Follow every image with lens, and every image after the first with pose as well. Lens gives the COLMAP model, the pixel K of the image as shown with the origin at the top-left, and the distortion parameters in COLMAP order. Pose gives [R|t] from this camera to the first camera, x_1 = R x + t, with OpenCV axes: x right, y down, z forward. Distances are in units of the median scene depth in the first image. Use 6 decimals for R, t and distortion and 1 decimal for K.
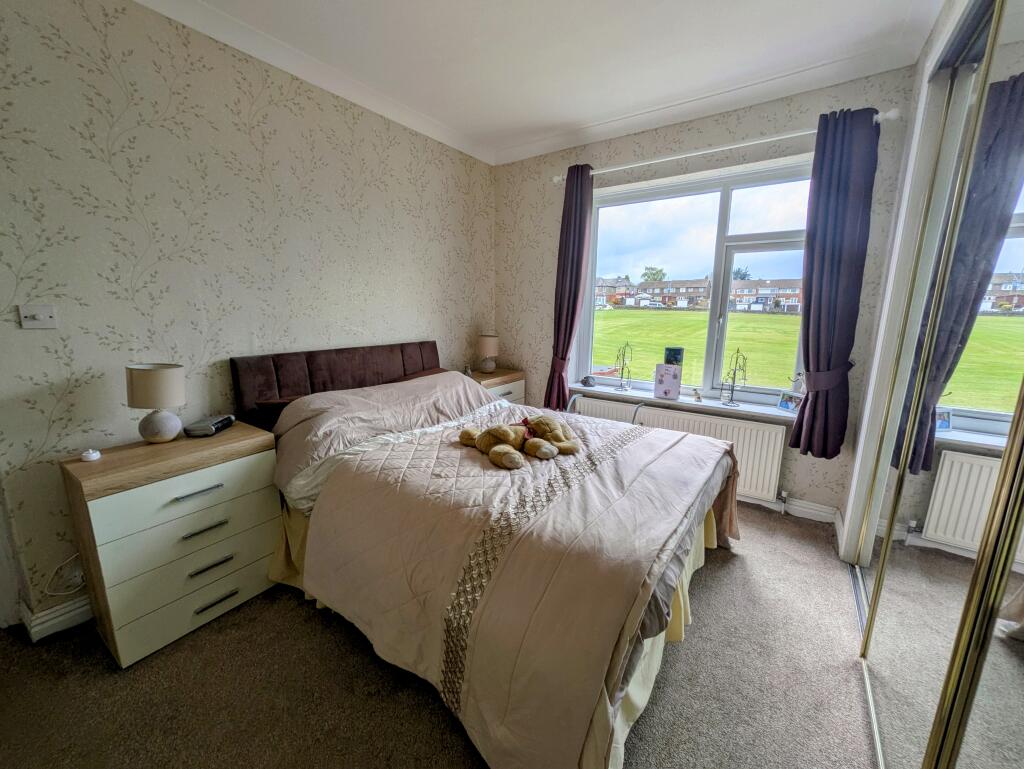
lens RADIAL K [[403.1, 0, 506.1], [0, 403.1, 382.8], [0, 0, 1]] dist [-0.002718, -0.000581]
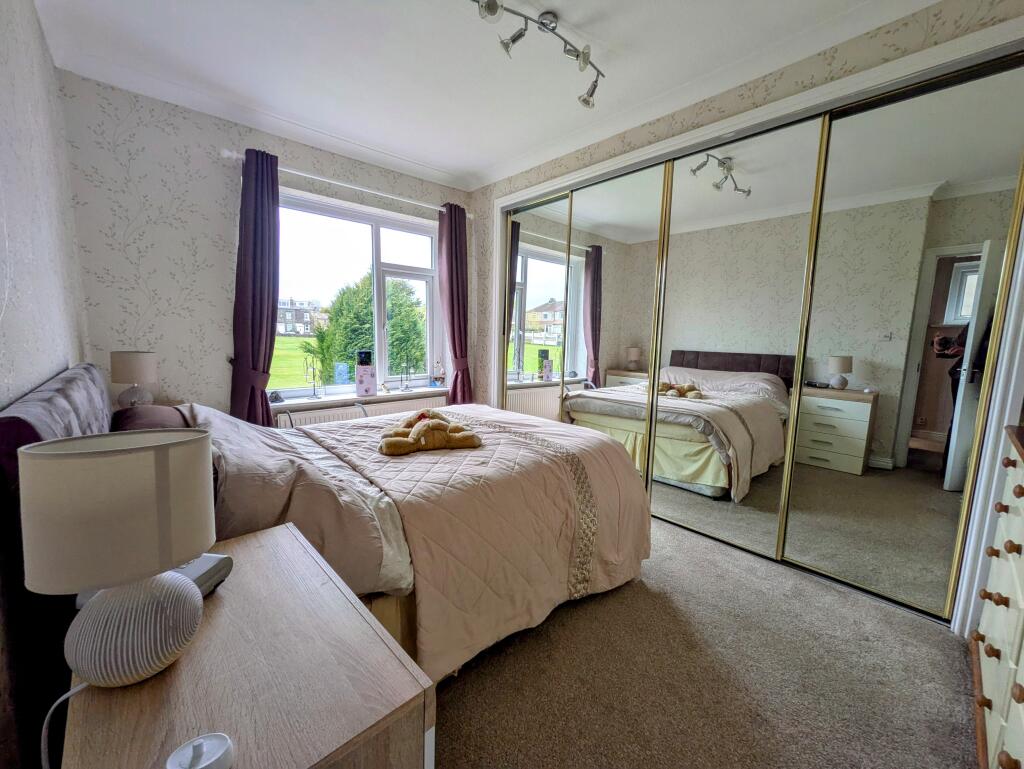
lens RADIAL K [[403.1, 0, 506.1], [0, 403.1, 382.8], [0, 0, 1]] dist [-0.002718, -0.000581]
pose [[0.217464, -0.125296, 0.967993, -0.650663], [0.163007, 0.982461, 0.090548, -0.038071], [-0.962361, 0.138098, 0.234074, 0.367263]]
